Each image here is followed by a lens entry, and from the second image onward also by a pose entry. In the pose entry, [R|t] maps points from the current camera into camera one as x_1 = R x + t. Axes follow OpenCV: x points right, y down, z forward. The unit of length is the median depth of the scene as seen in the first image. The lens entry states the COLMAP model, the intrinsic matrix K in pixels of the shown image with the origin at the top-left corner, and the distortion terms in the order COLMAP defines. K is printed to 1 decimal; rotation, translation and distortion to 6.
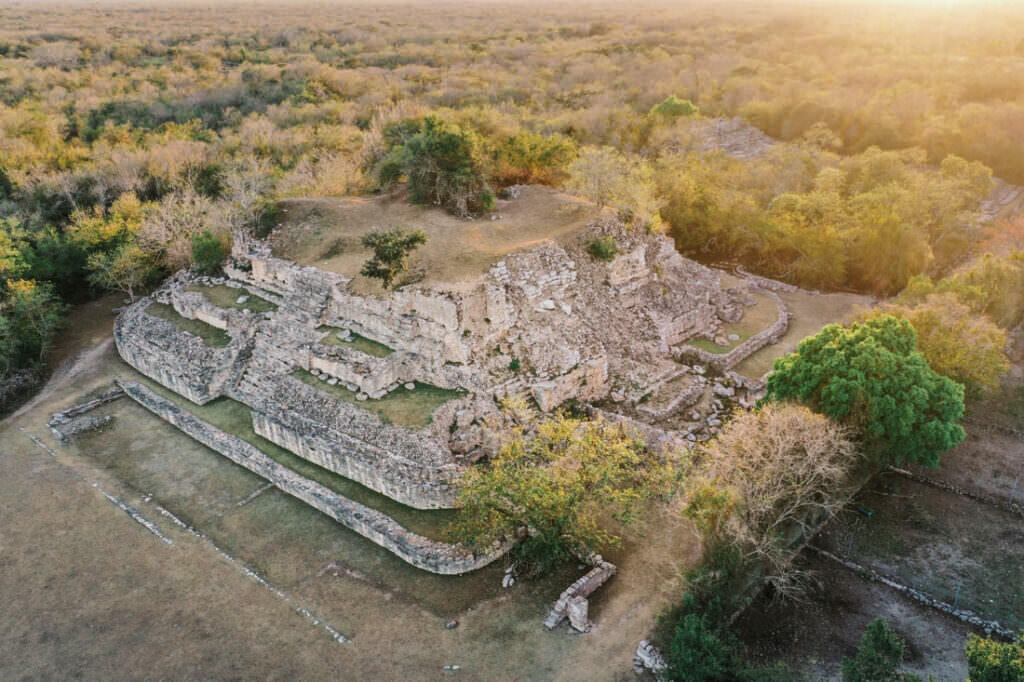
lens RADIAL K [[817.3, 0, 512.0], [0, 817.3, 341.0], [0, 0, 1]] dist [-0.012001, -0.002959]
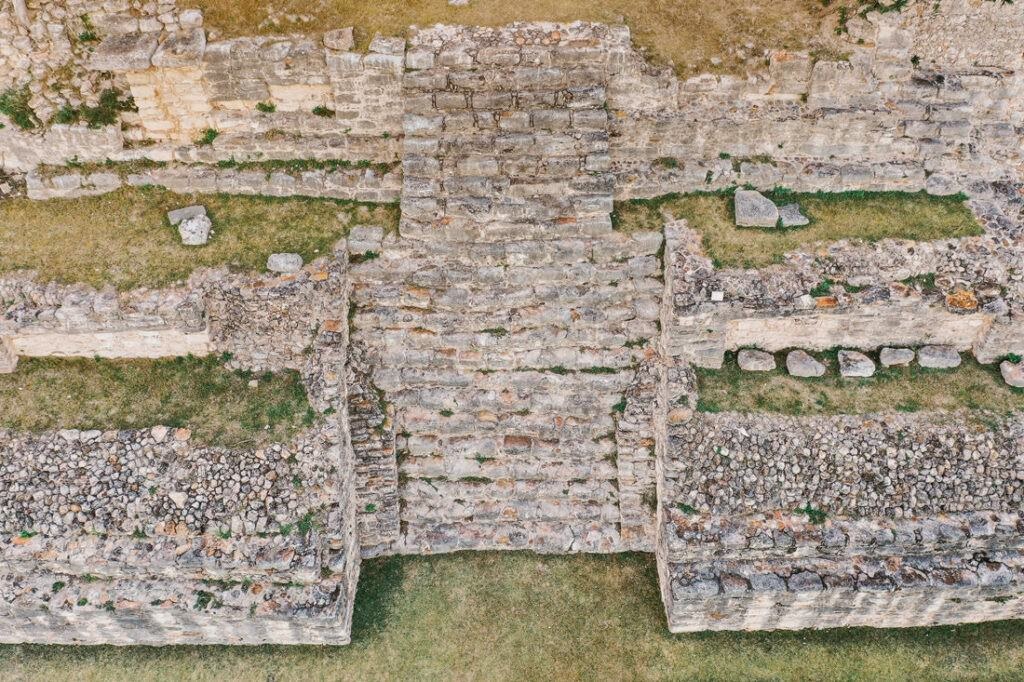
lens RADIAL K [[817.3, 0, 512.0], [0, 817.3, 341.0], [0, 0, 1]] dist [-0.012001, -0.002959]
pose [[0.770958, -0.447355, 0.453318, -0.412138], [0.262141, 0.871577, 0.414288, -0.108364], [-0.580435, -0.200566, 0.789220, 0.759744]]
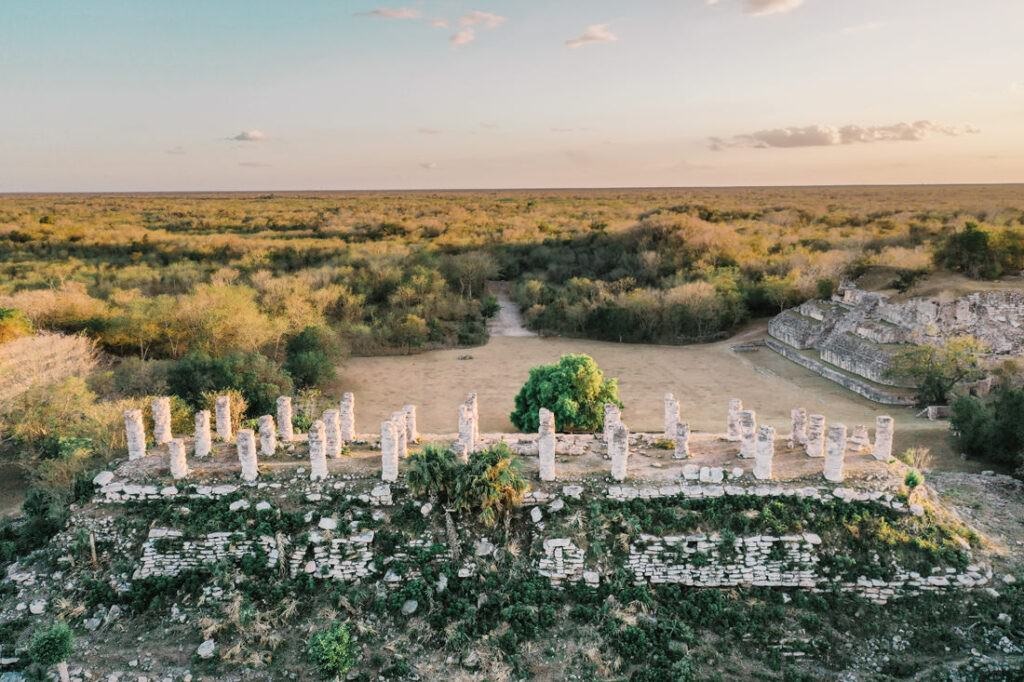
lens RADIAL K [[817.3, 0, 512.0], [0, 817.3, 341.0], [0, 0, 1]] dist [-0.012001, -0.002959]
pose [[0.692587, 0.127564, -0.709965, 0.541200], [-0.273976, 0.957001, -0.095319, 0.436715], [0.667278, 0.260530, 0.697756, -0.861407]]
